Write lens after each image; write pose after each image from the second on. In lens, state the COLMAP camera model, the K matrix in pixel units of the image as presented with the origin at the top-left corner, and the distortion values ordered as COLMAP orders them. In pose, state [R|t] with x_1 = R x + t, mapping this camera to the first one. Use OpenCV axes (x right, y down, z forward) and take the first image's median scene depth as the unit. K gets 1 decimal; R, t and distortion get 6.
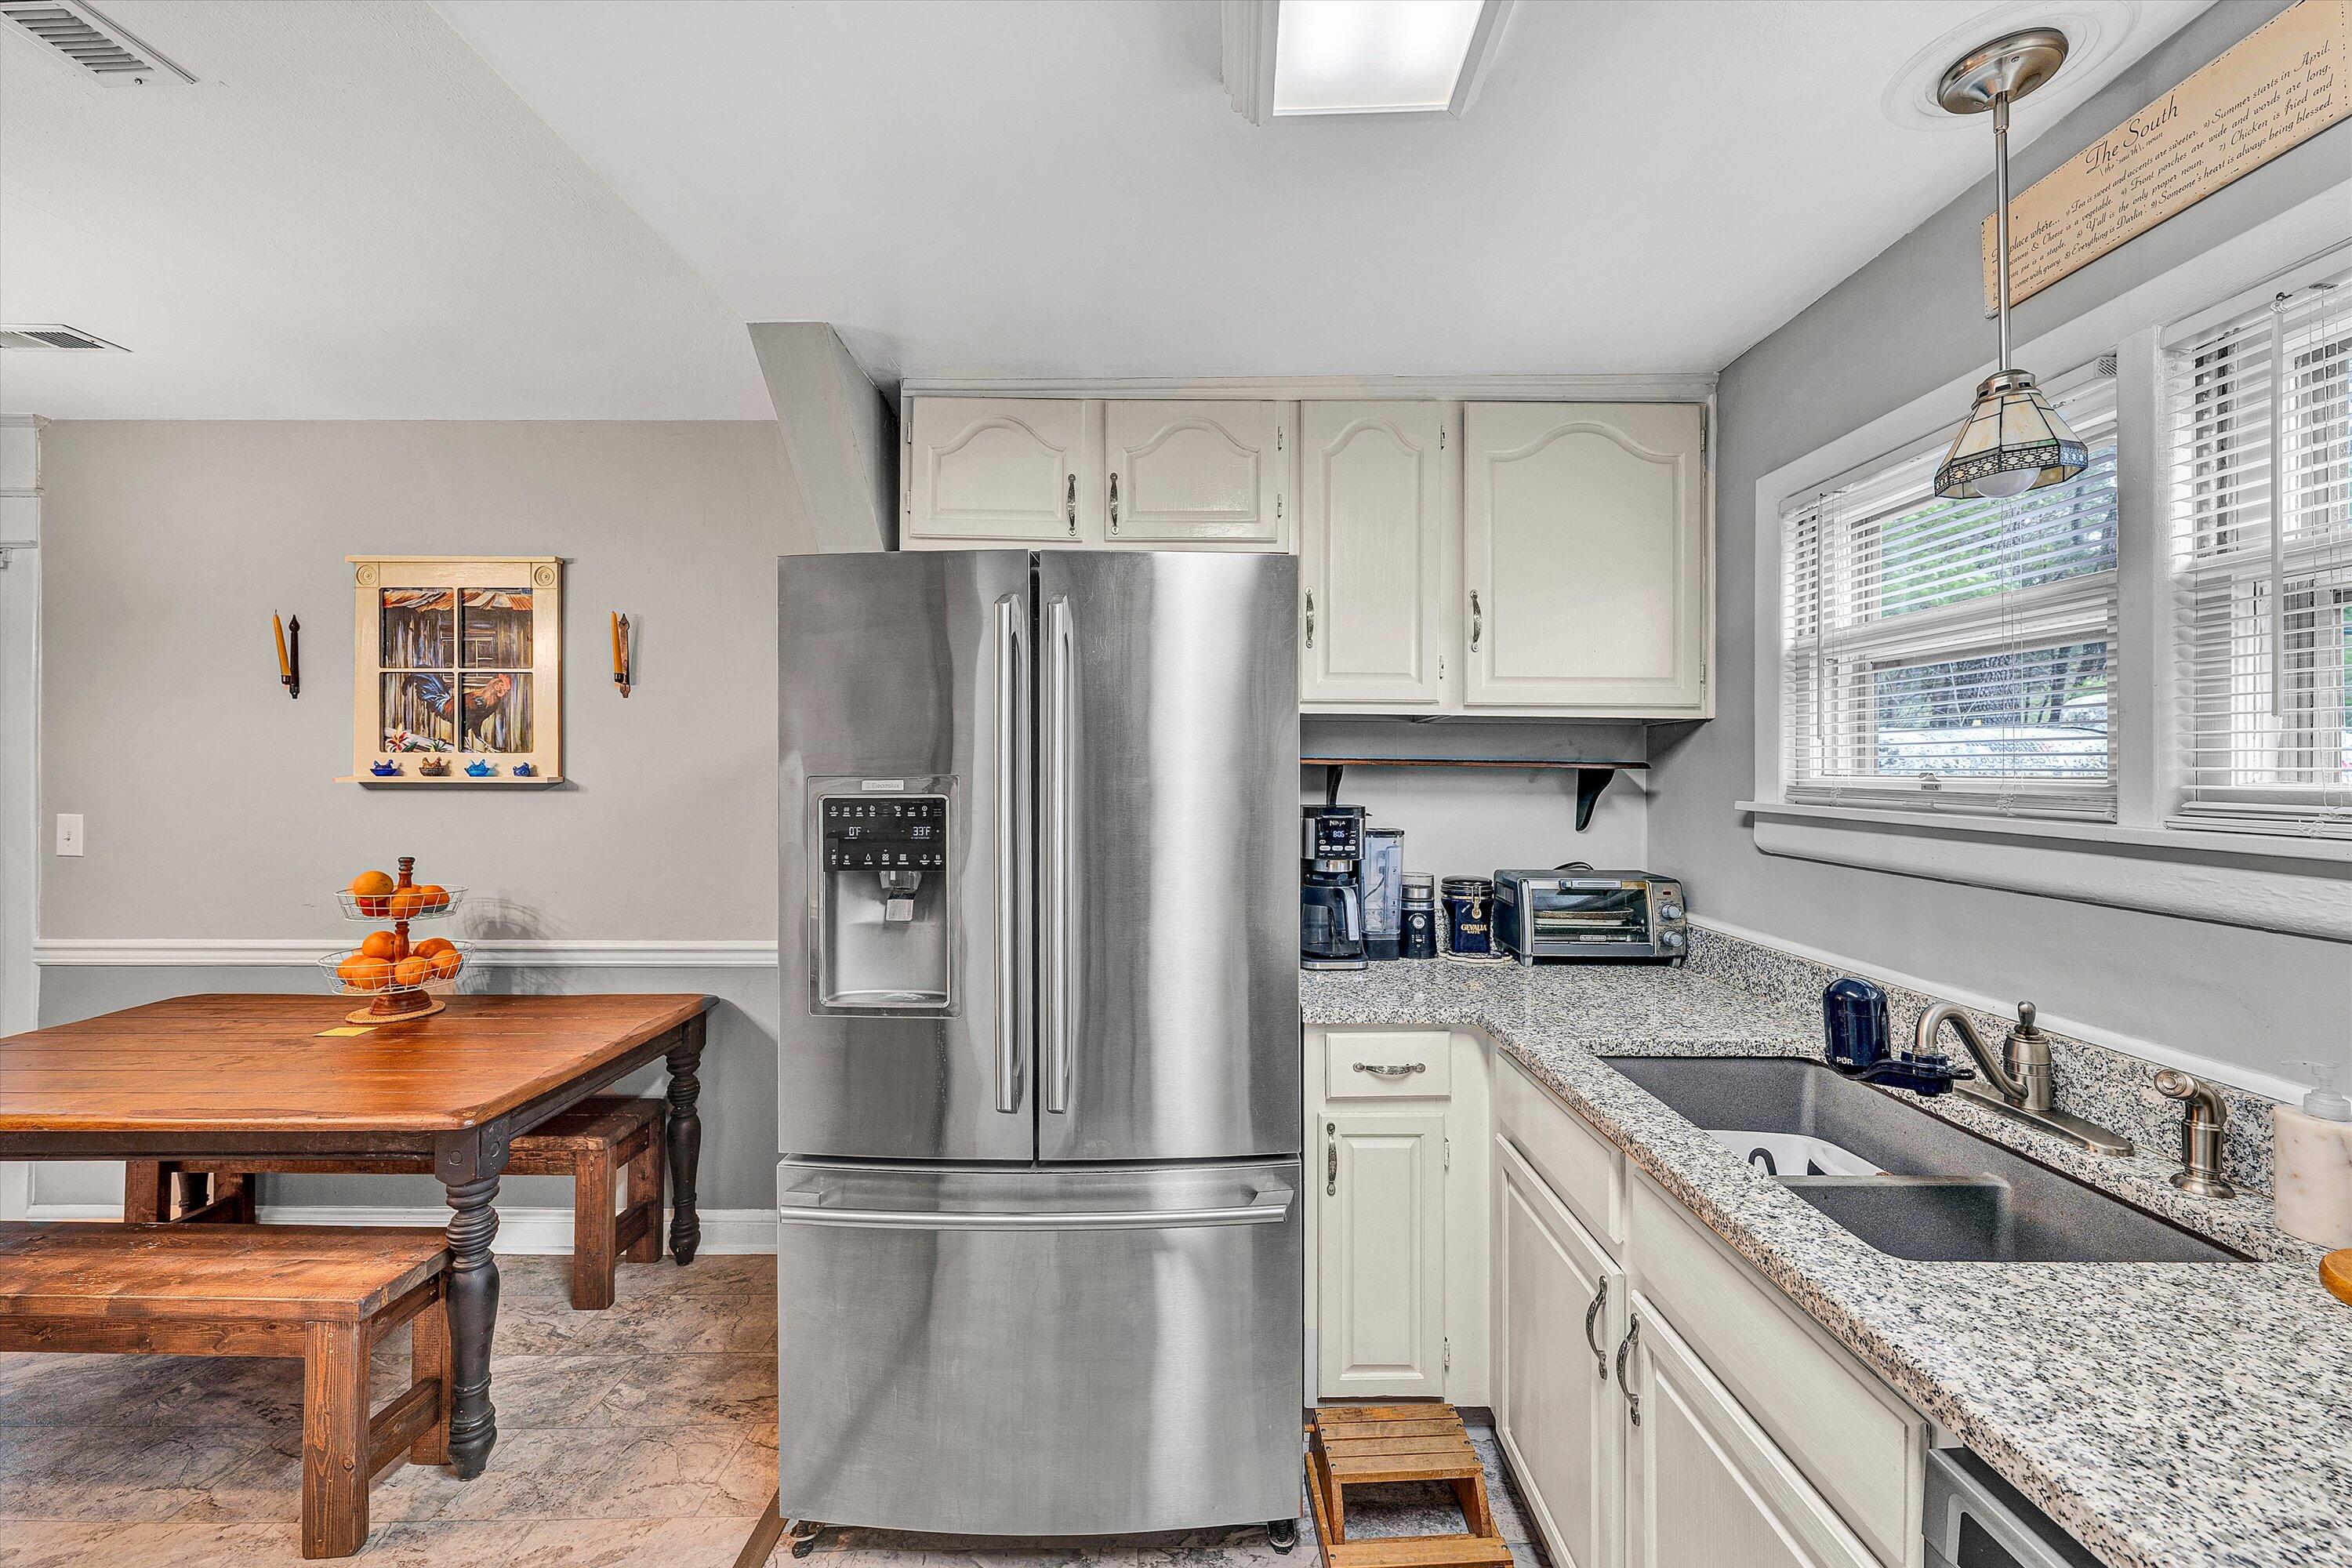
lens RADIAL K [[924.8, 0, 1174.7], [0, 924.8, 775.7], [0, 0, 1]] dist [-0.000446, 0.000013]
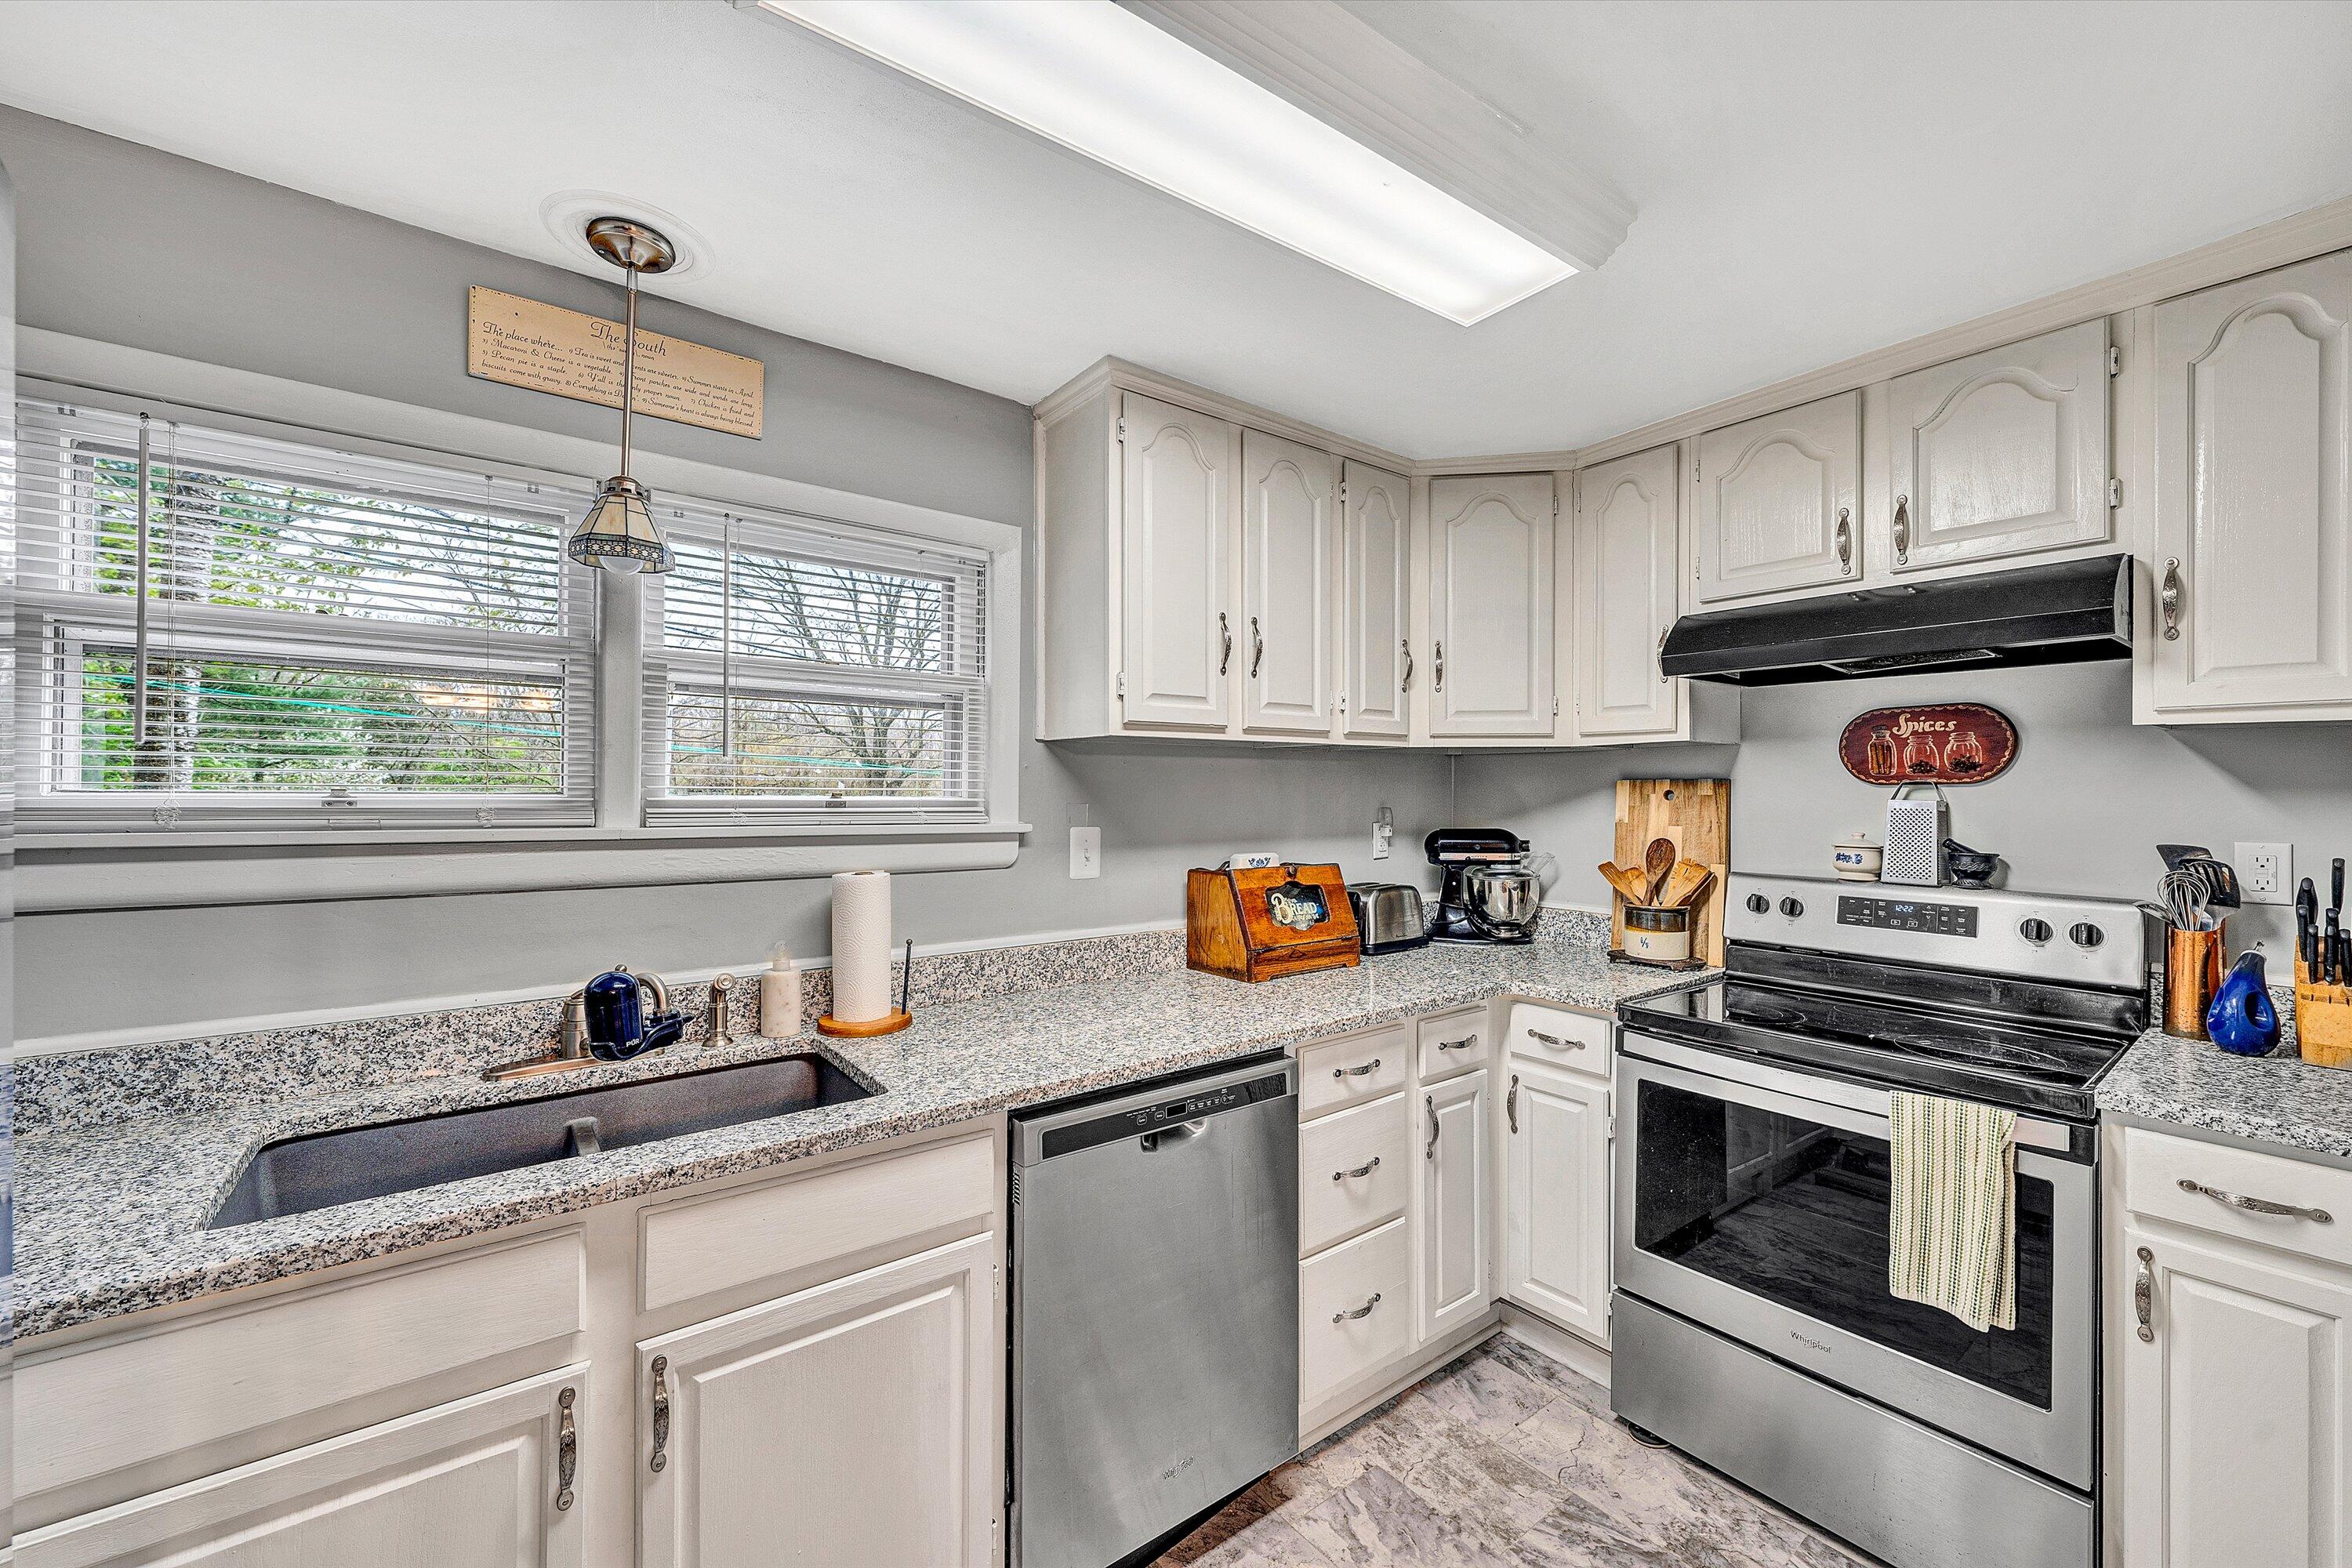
lens RADIAL K [[924.8, 0, 1173.7], [0, 924.8, 786.7], [0, 0, 1]] dist [-0.000446, 0.000013]
pose [[-0.603324, 0.003014, 0.797490, -0.594166], [0.002612, 0.999995, -0.001803, -0.001778], [-0.797492, 0.000995, -0.603329, 1.177393]]
